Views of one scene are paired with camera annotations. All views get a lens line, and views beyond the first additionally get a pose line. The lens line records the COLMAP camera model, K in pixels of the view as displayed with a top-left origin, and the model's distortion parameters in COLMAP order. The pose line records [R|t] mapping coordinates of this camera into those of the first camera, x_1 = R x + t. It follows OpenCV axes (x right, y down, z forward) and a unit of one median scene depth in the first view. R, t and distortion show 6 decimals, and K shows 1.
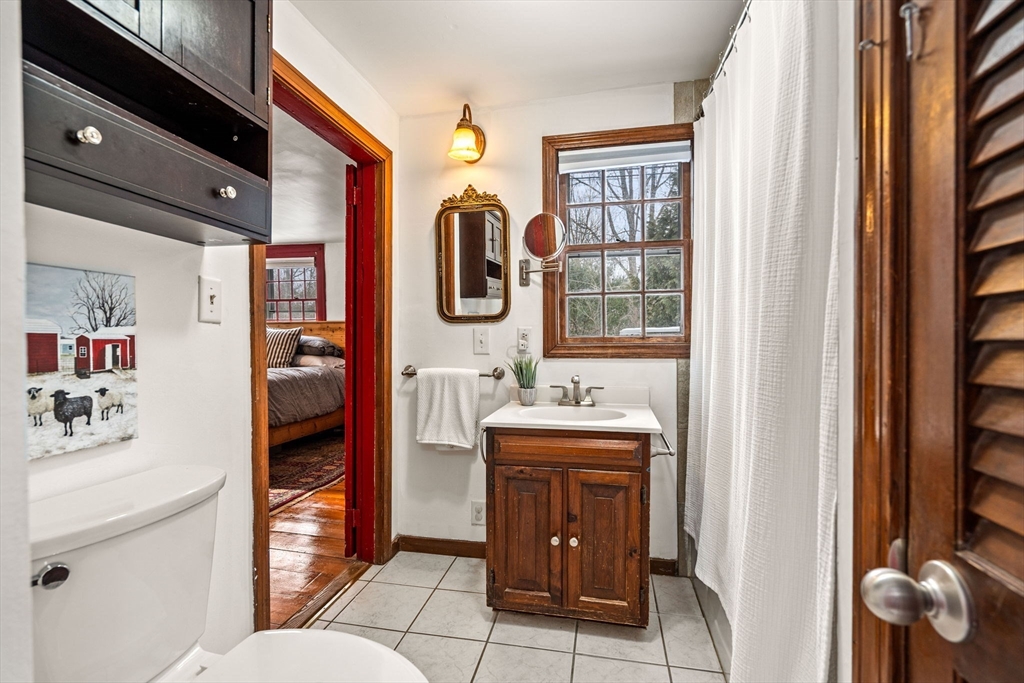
lens RADIAL K [[472.8, 0, 512.2], [0, 472.8, 346.7], [0, 0, 1]] dist [-0.002997, -0.000117]
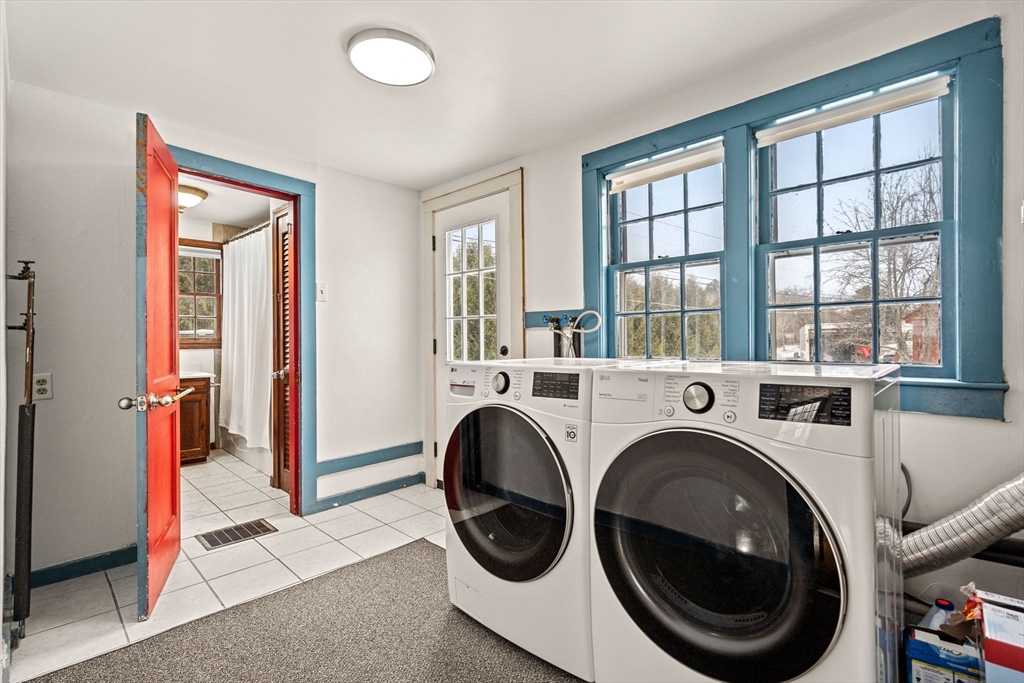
lens RADIAL K [[472.8, 0, 509.2], [0, 472.8, 338.7], [0, 0, 1]] dist [-0.002997, -0.000117]
pose [[0.538008, 0.001053, 0.842939, -0.772314], [0.006988, 0.999959, -0.005710, 0.000800], [-0.842911, 0.008962, 0.537979, -1.348240]]
